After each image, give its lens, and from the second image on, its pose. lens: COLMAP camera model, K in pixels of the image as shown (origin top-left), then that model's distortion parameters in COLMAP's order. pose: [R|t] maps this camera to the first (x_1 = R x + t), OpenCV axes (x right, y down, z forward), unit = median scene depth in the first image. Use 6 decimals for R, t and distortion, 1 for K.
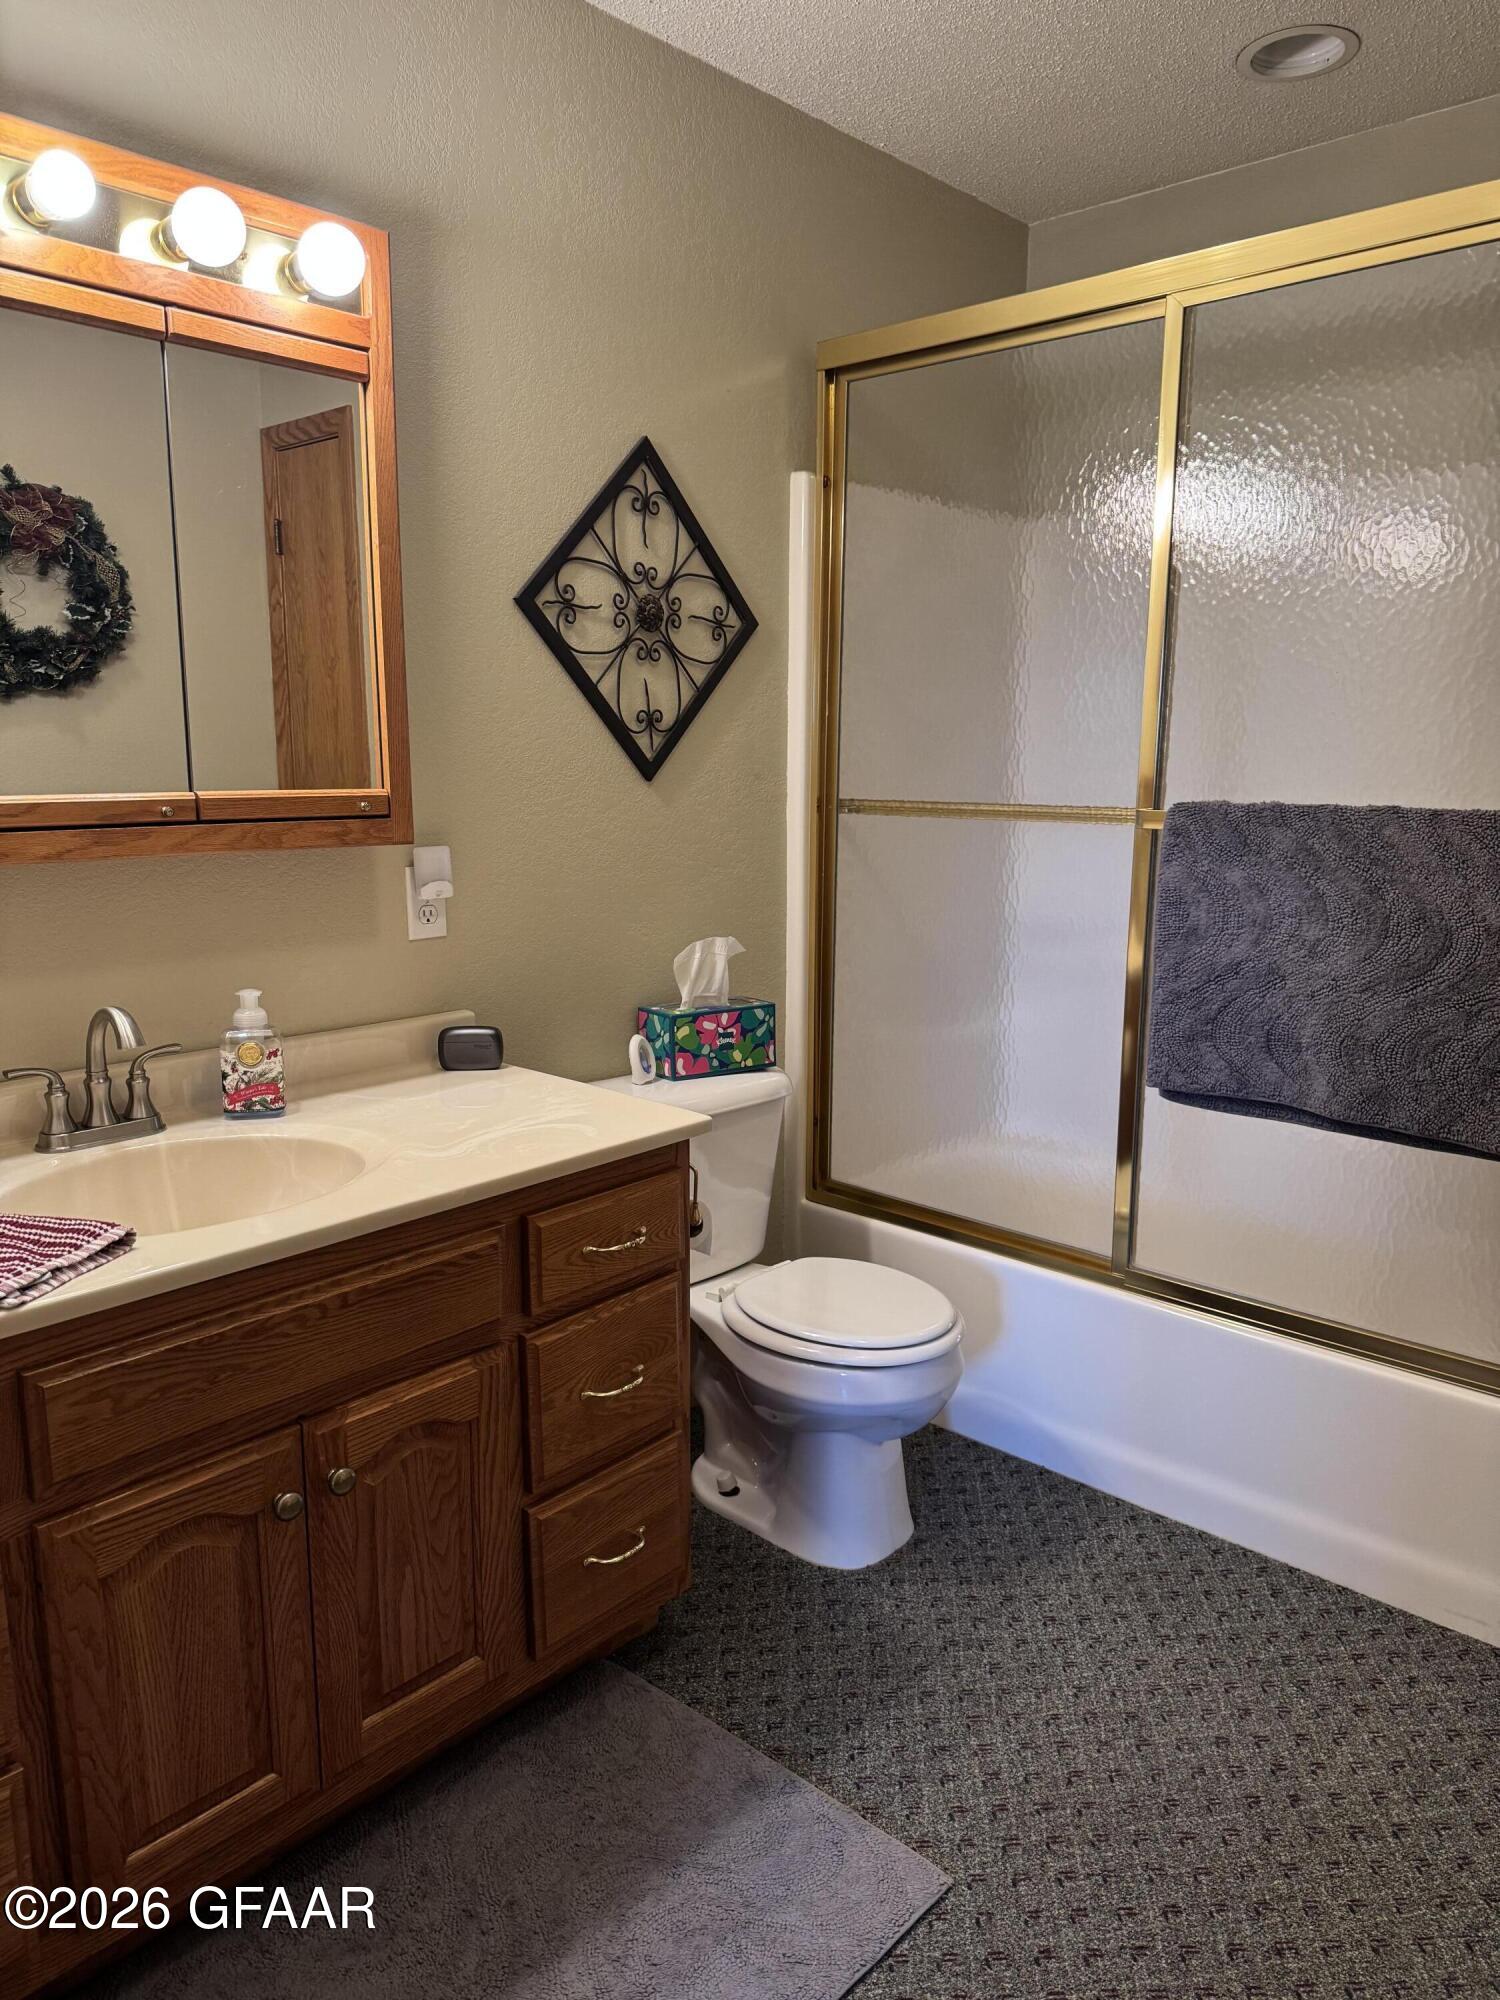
lens RADIAL K [[1375.8, 0, 752.1], [0, 1375.8, 1015.8], [0, 0, 1]] dist [0.079263, -0.079464]
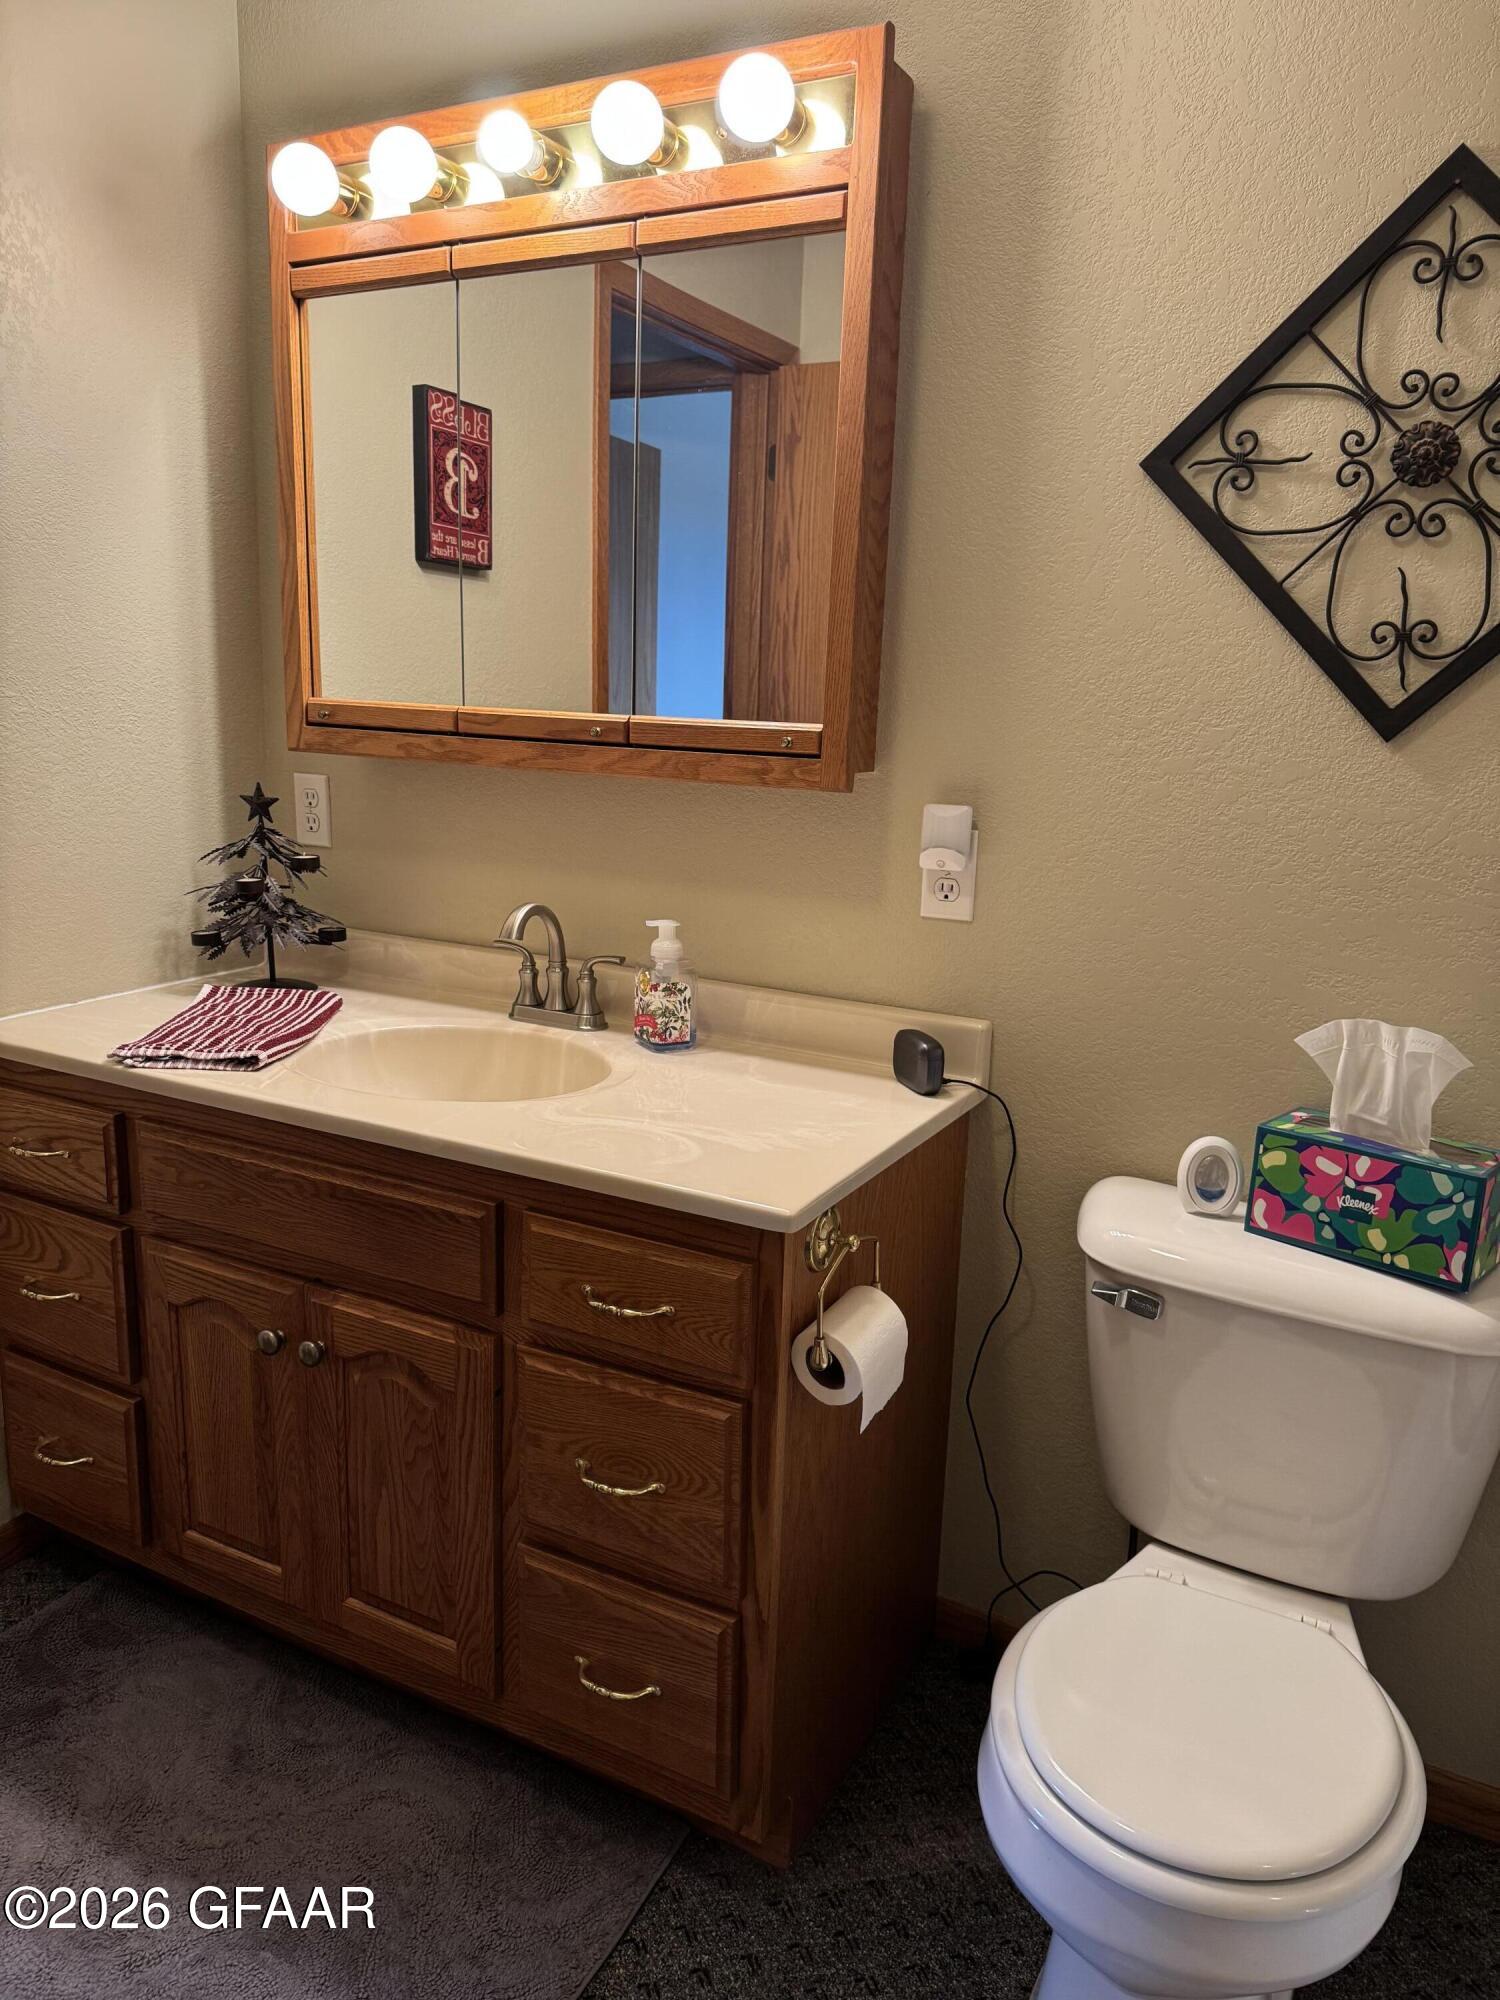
lens RADIAL K [[1375.8, 0, 664.9], [0, 1375.8, 987.3], [0, 0, 1]] dist [0.079263, -0.079464]
pose [[0.252165, 0.211778, -0.944226, 0.555320], [-0.218253, 0.963063, 0.157716, -0.123510], [0.942750, 0.166310, 0.289073, 0.706808]]
